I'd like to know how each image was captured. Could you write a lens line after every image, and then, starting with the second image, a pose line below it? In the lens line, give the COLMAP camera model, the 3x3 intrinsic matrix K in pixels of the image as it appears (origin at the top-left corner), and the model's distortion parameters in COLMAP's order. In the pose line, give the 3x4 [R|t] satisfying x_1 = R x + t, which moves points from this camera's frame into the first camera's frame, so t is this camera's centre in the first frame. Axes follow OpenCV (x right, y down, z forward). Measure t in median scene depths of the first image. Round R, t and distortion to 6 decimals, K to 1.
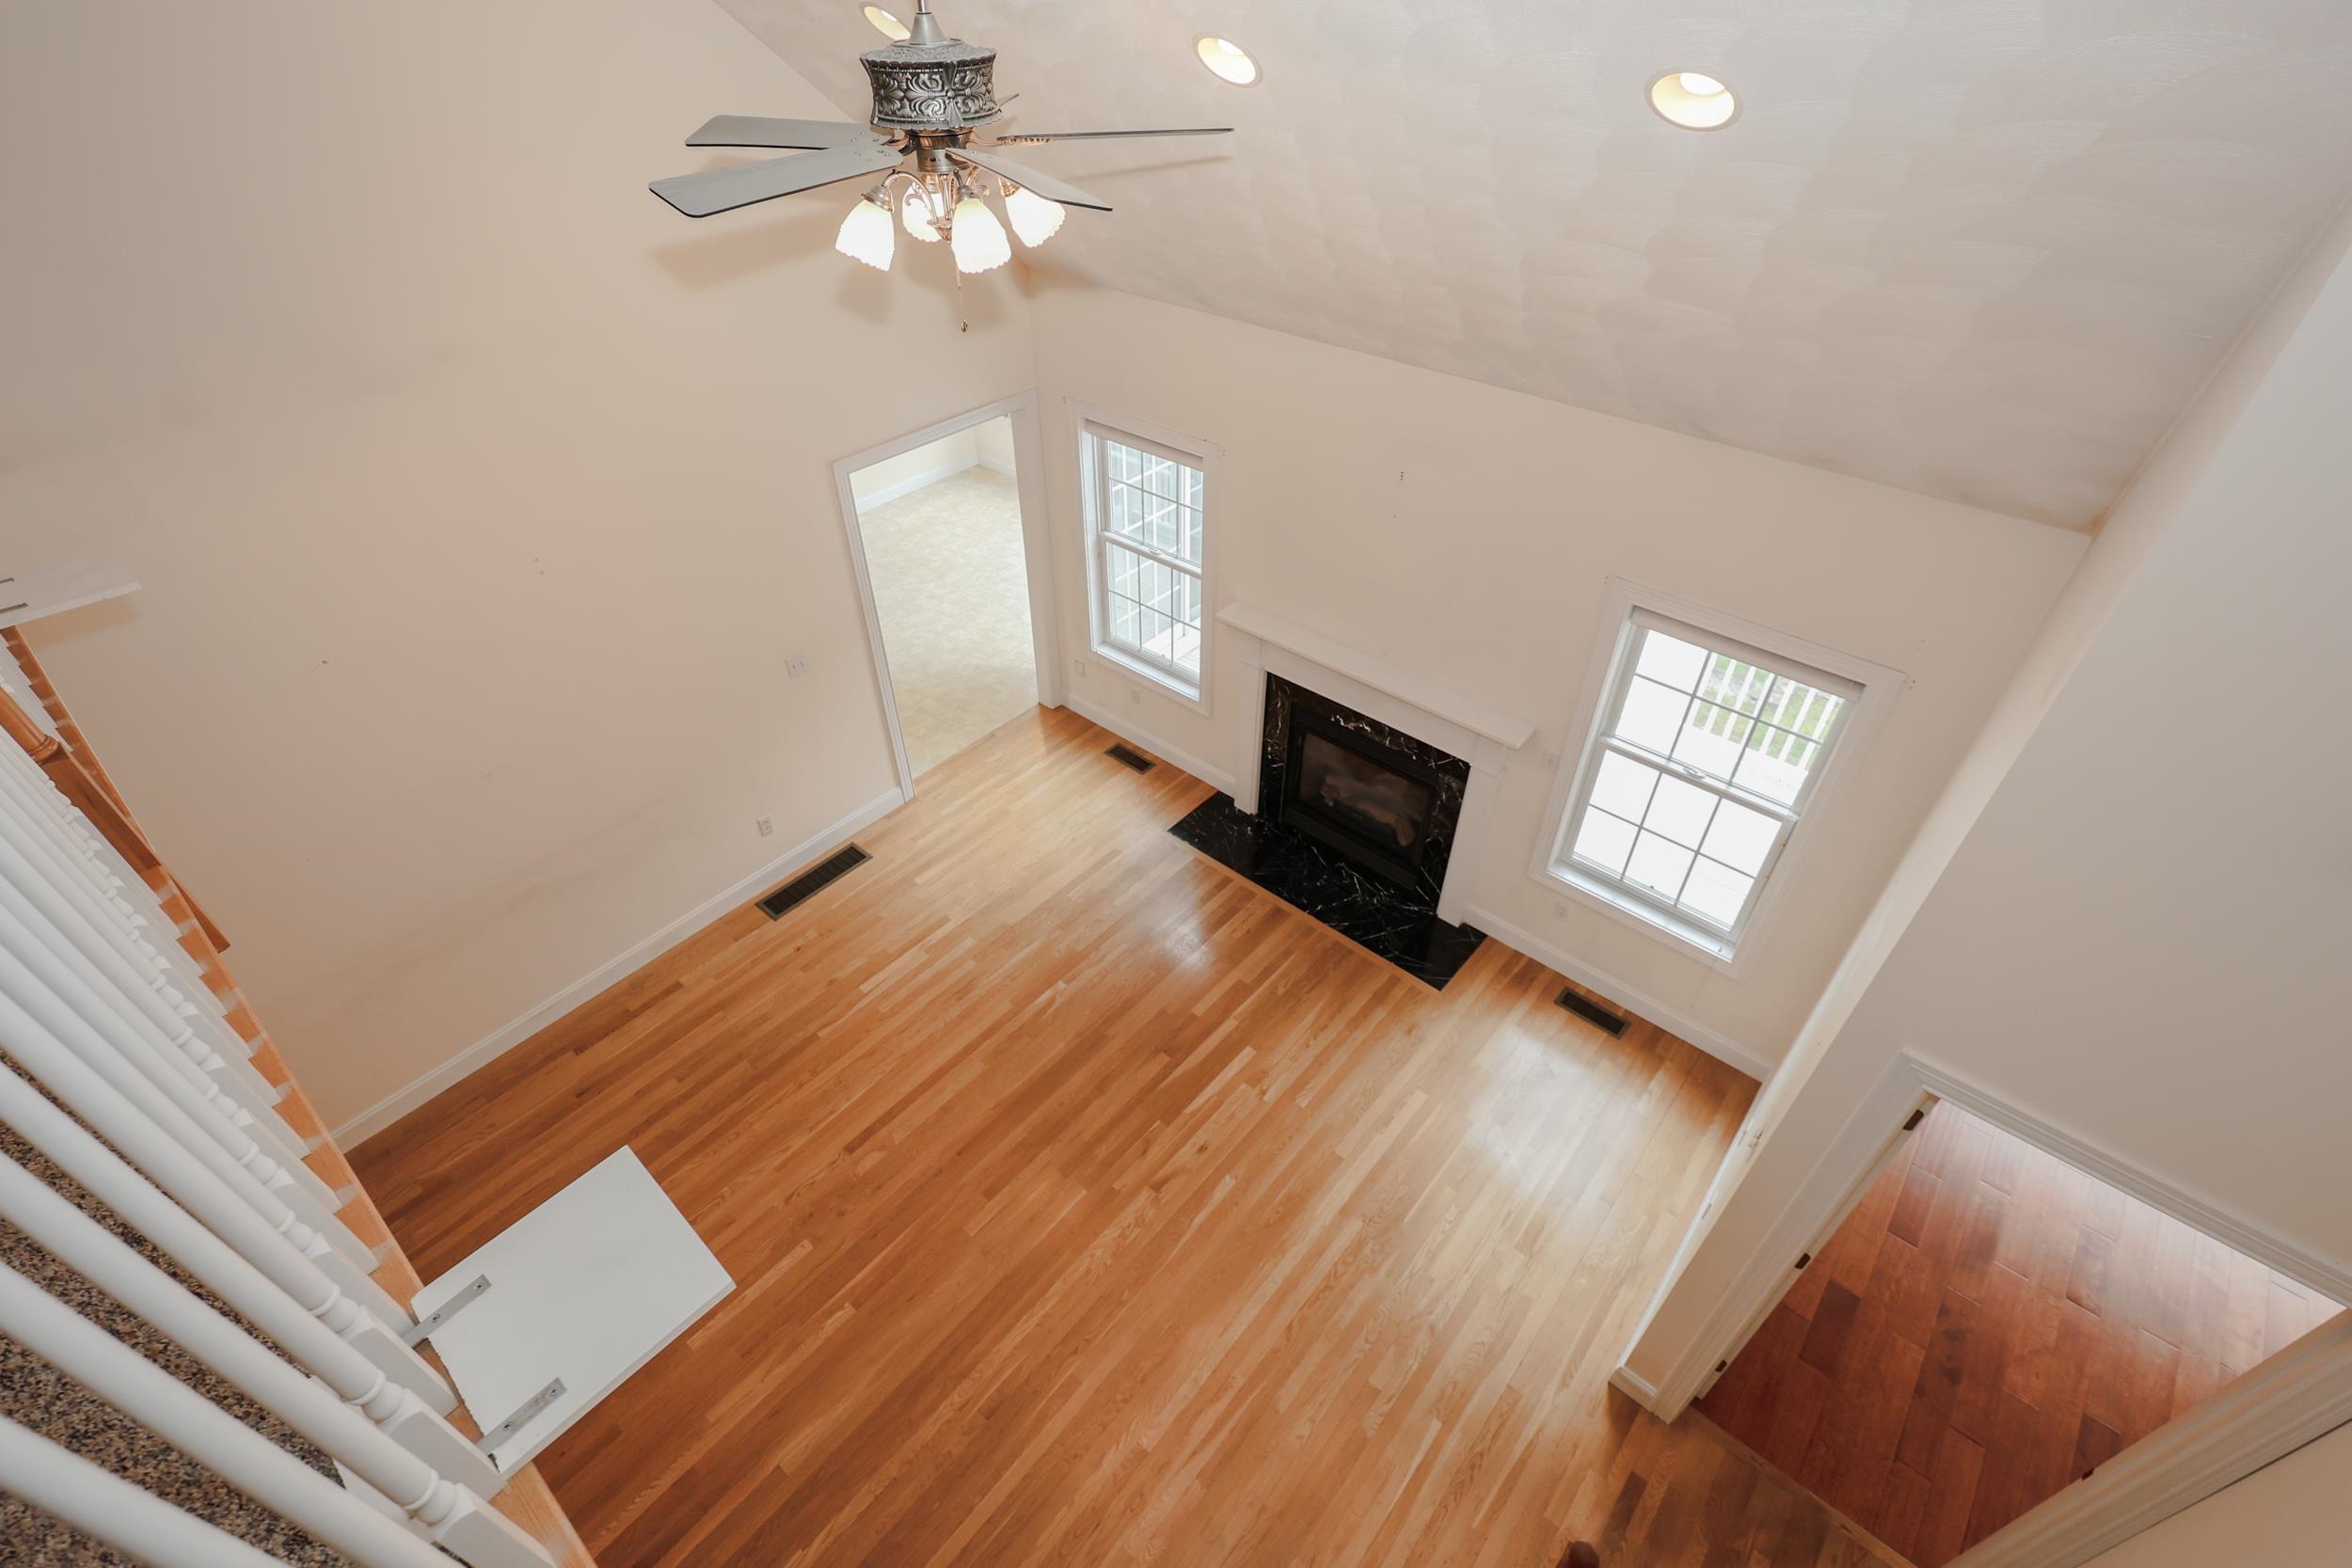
lens RADIAL K [[1008.5, 0, 1146.5], [0, 1008.5, 819.5], [0, 0, 1]] dist [0.020843, -0.000088]
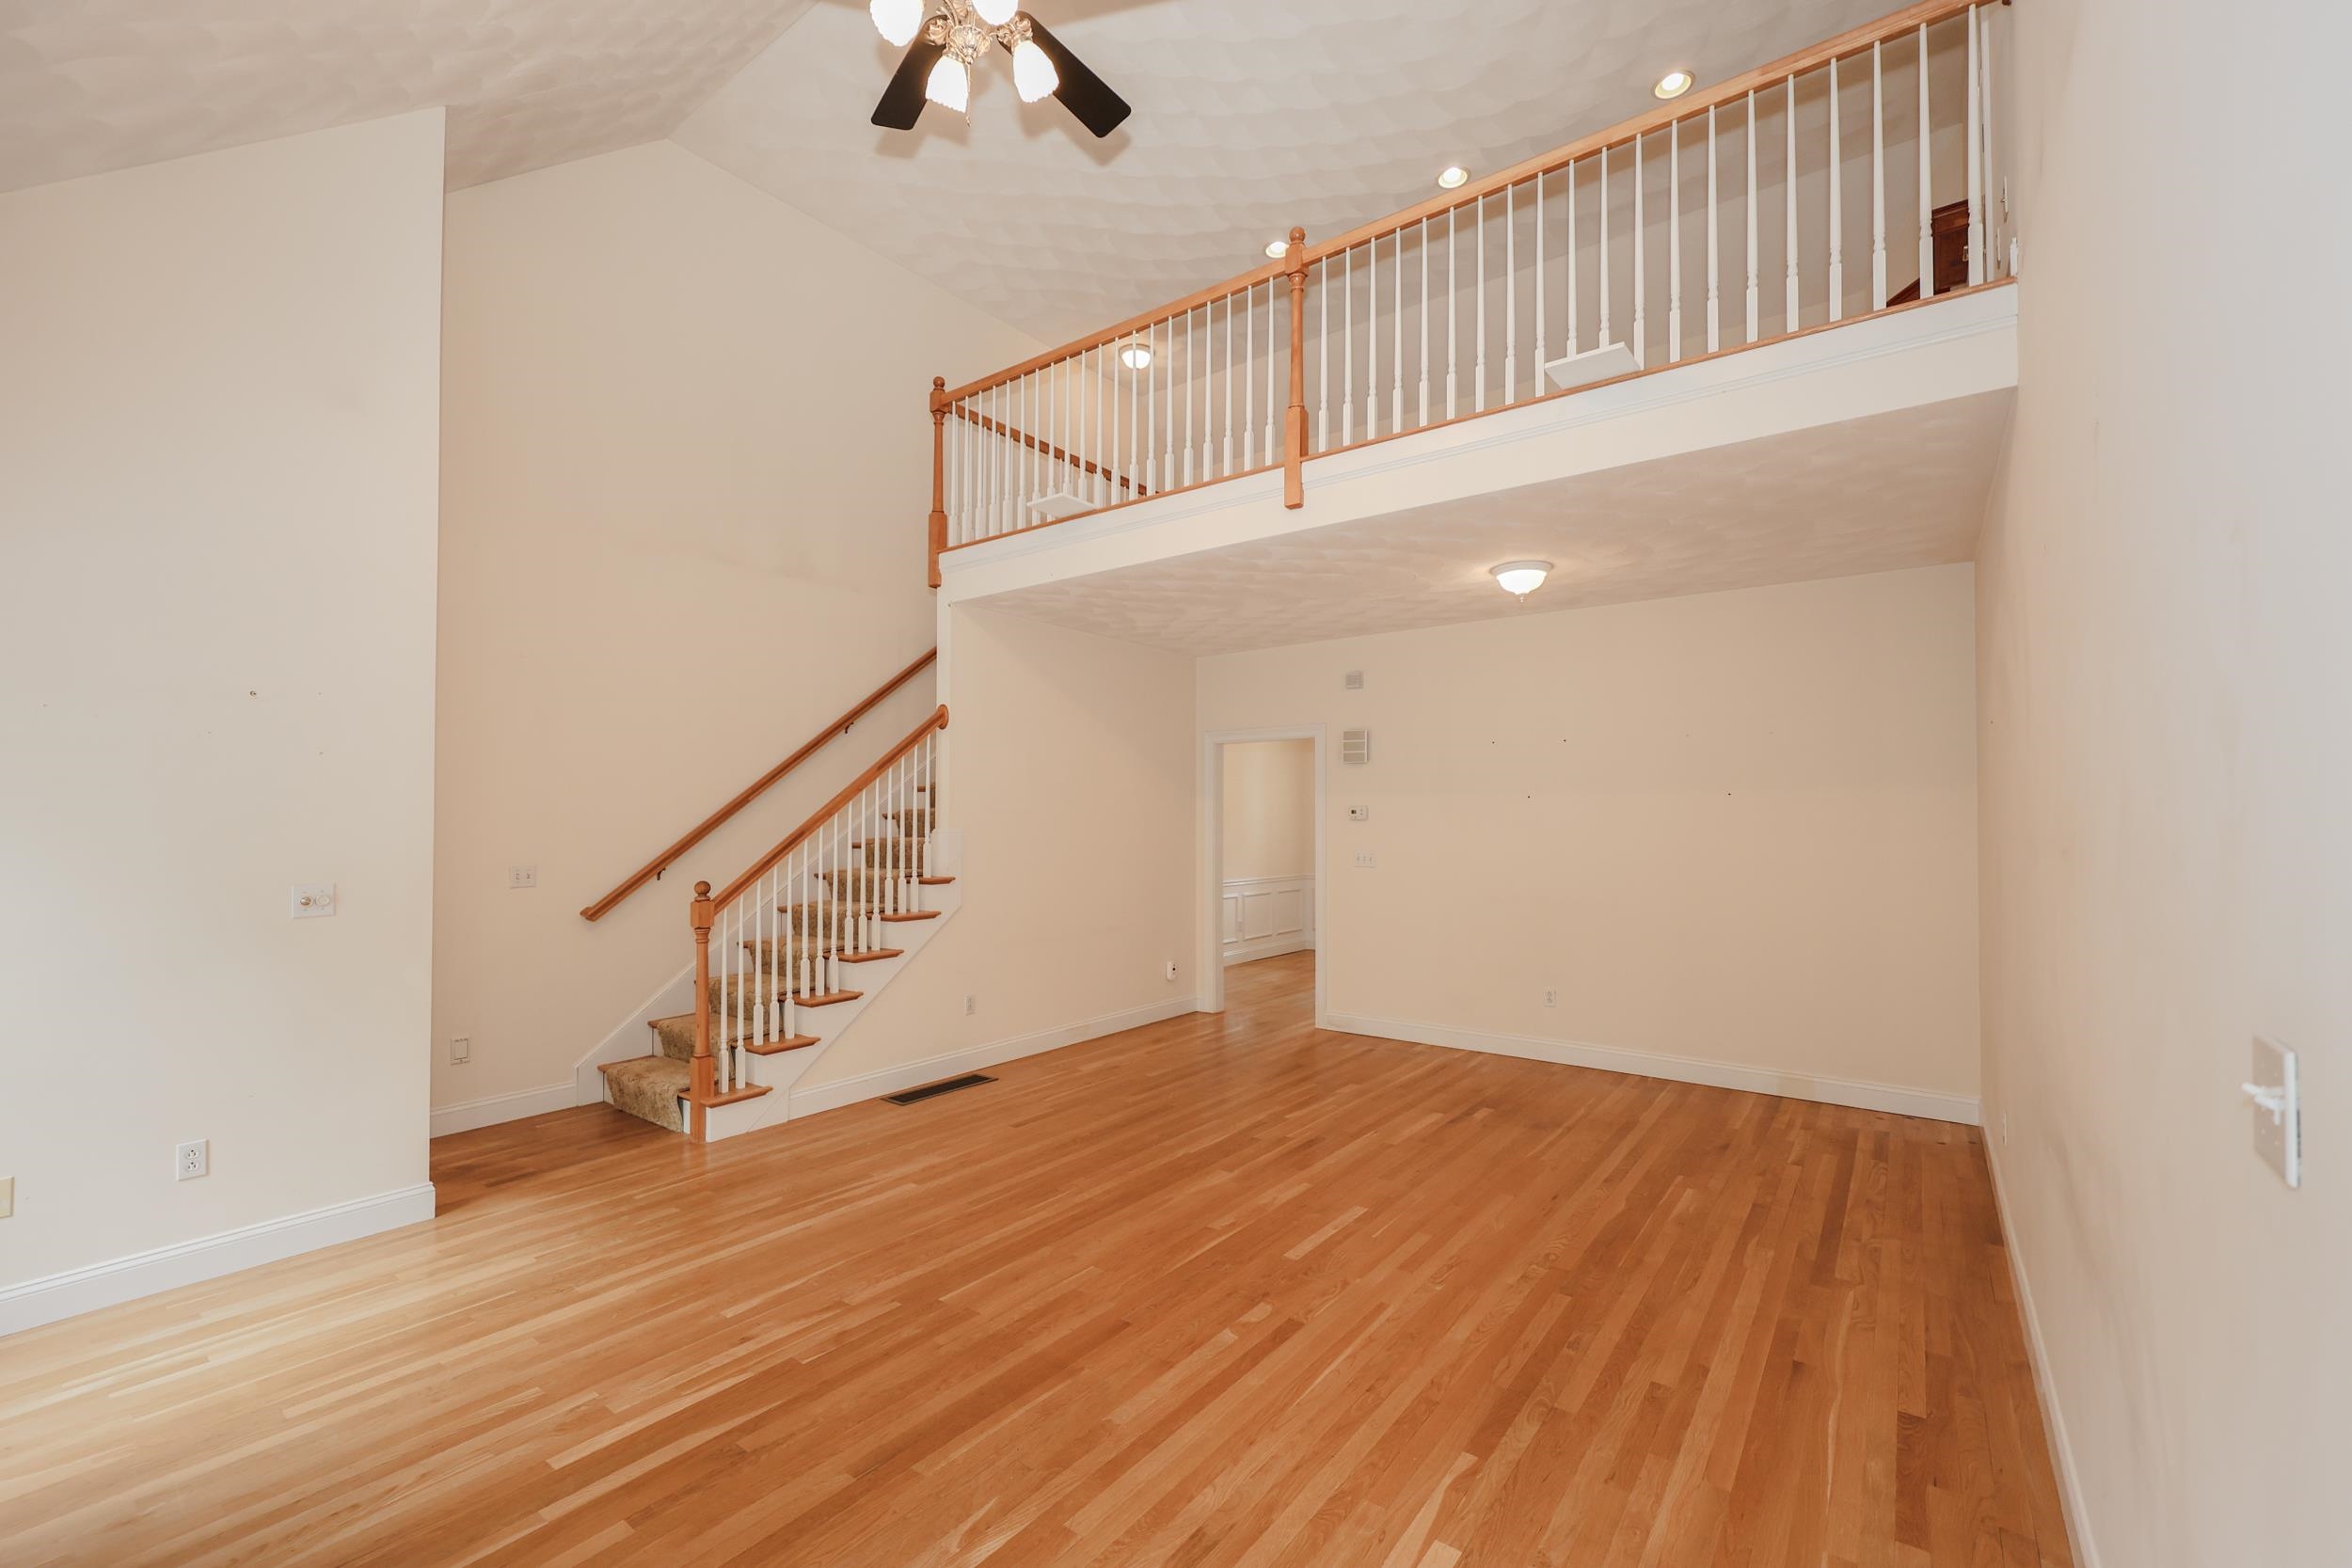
lens RADIAL K [[1008.5, 0, 1146.5], [0, 1008.5, 819.5], [0, 0, 1]] dist [0.020843, -0.000088]
pose [[-0.998932, 0.004033, -0.046030, -0.162138], [-0.027626, 0.746400, 0.664924, -0.342656], [0.037038, 0.665486, -0.745491, 1.228095]]
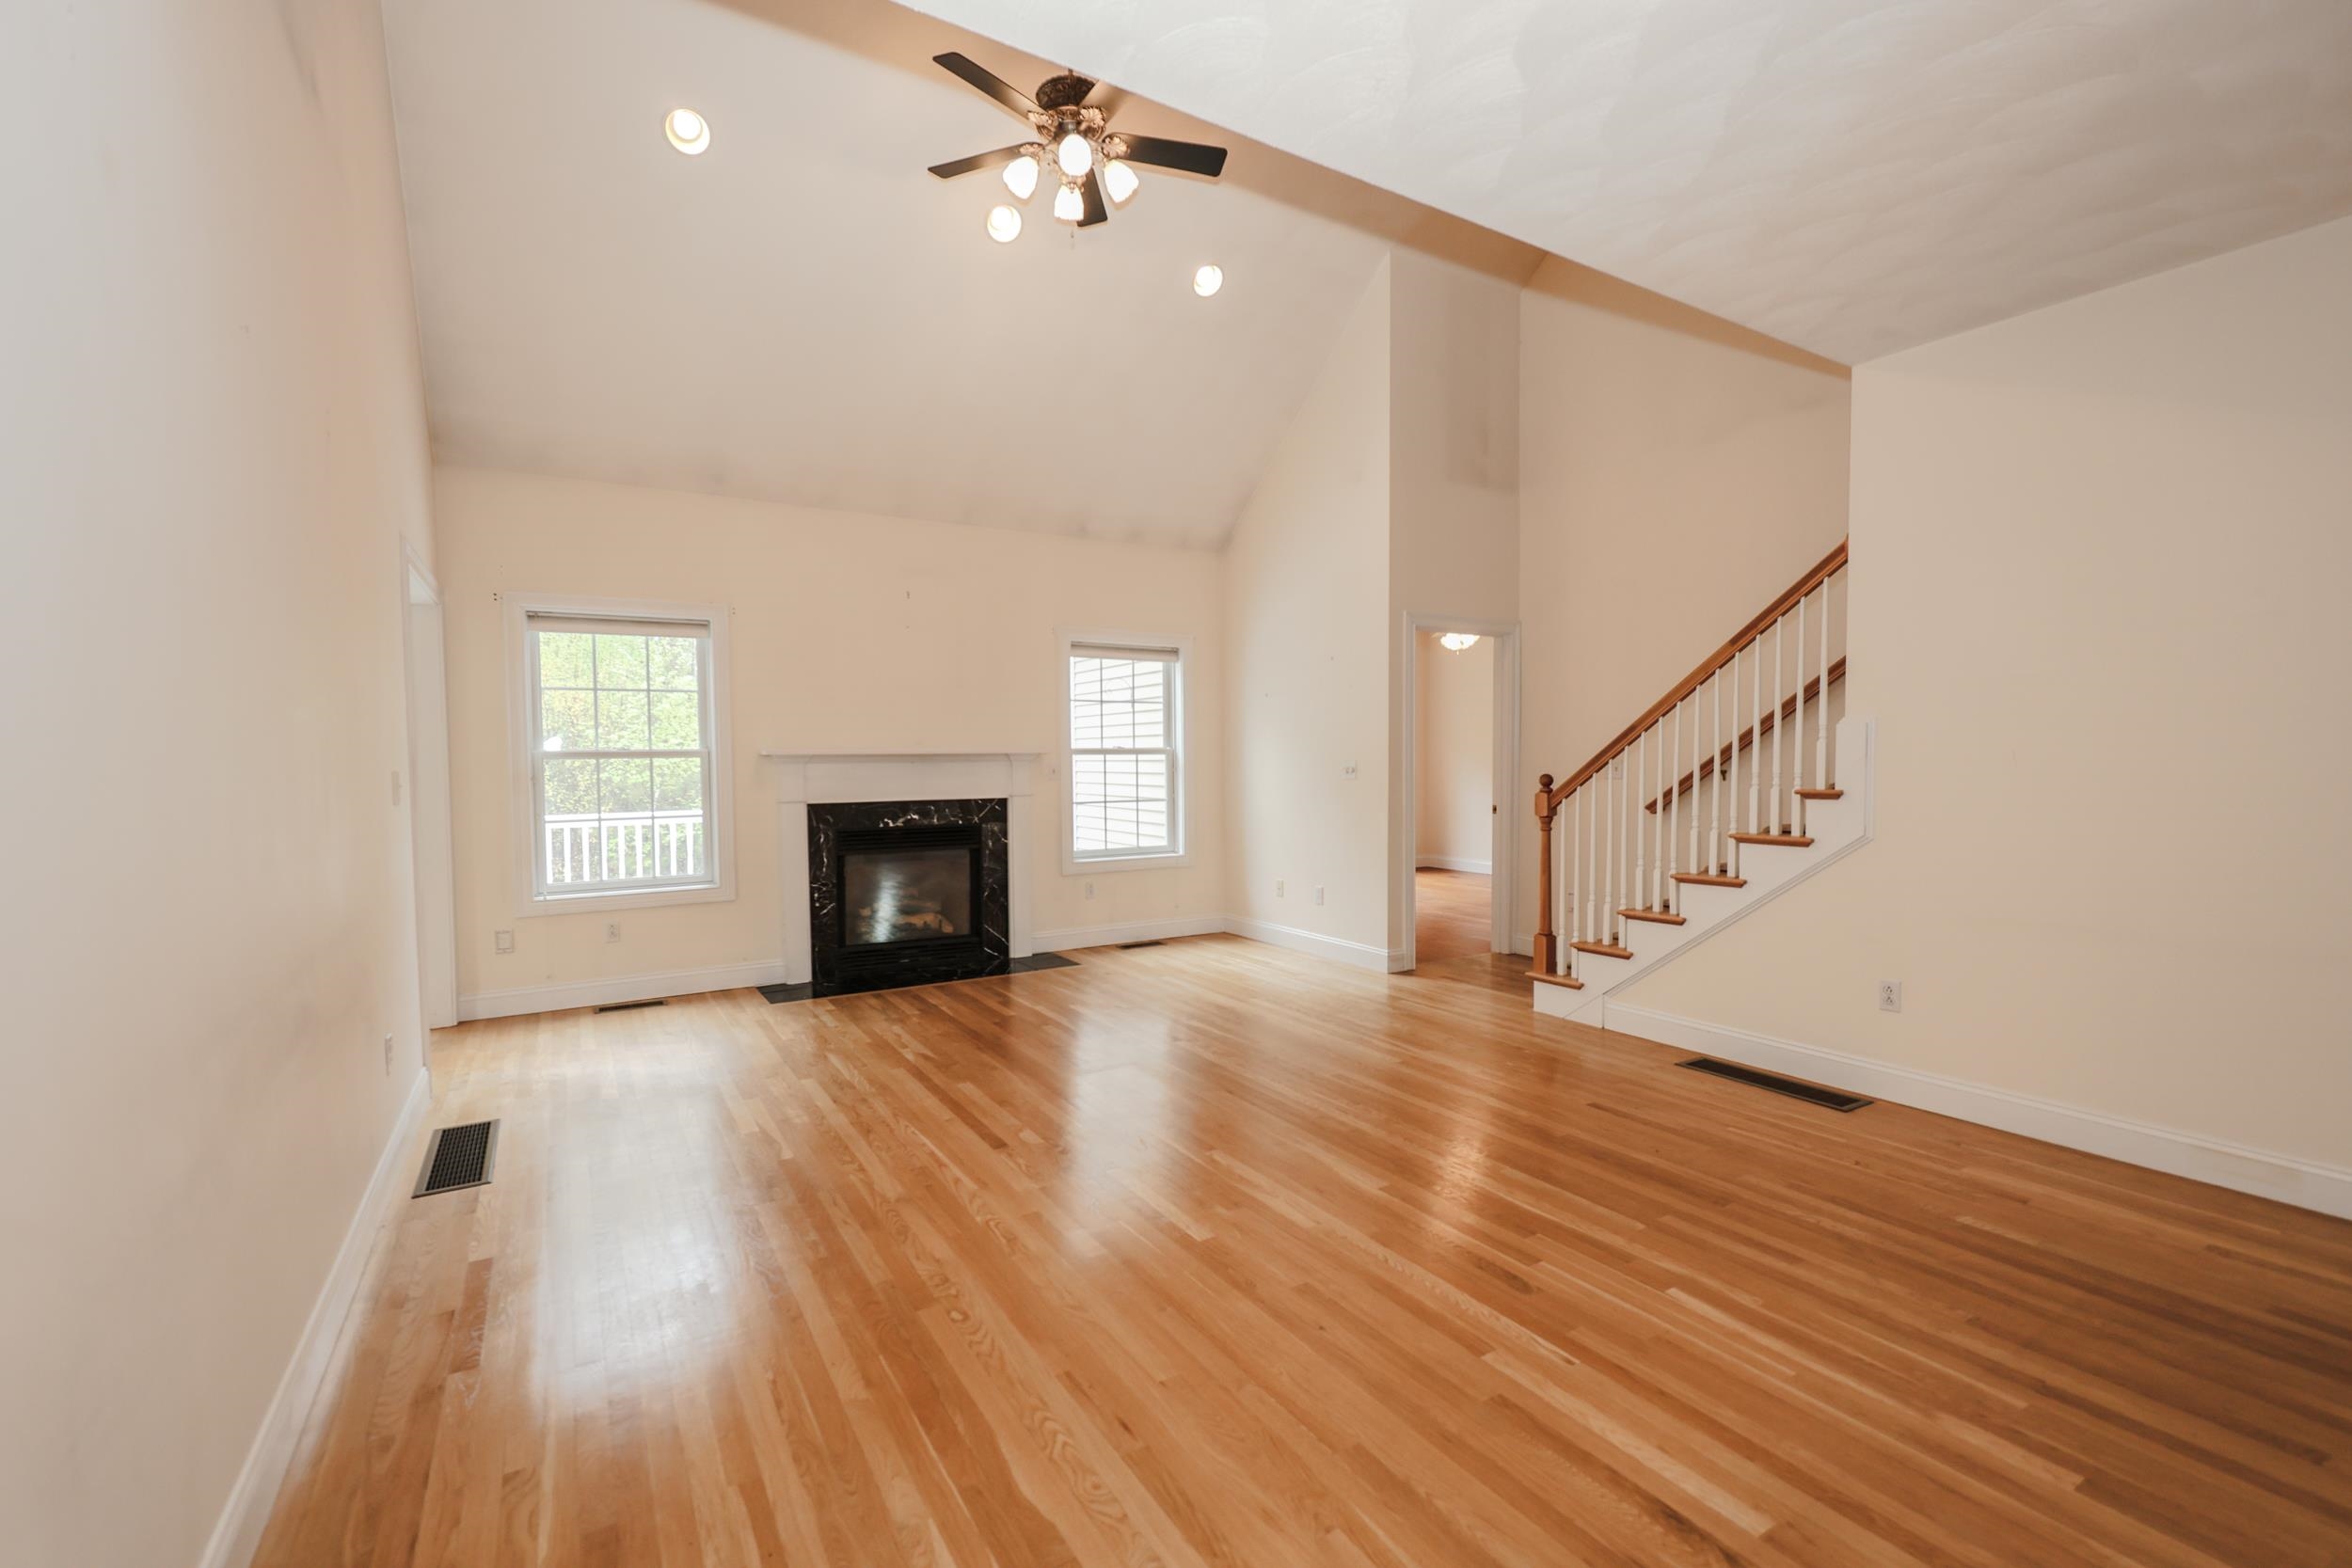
lens RADIAL K [[980.1, 0, 1162.3], [0, 980.1, 793.4], [0, 0, 1]] dist [0.002185, 0.000056]
pose [[0.312654, -0.034434, 0.949243, -0.901107], [0.635035, 0.750755, -0.181929, 0.325229], [-0.706384, 0.659683, 0.256593, 0.541206]]
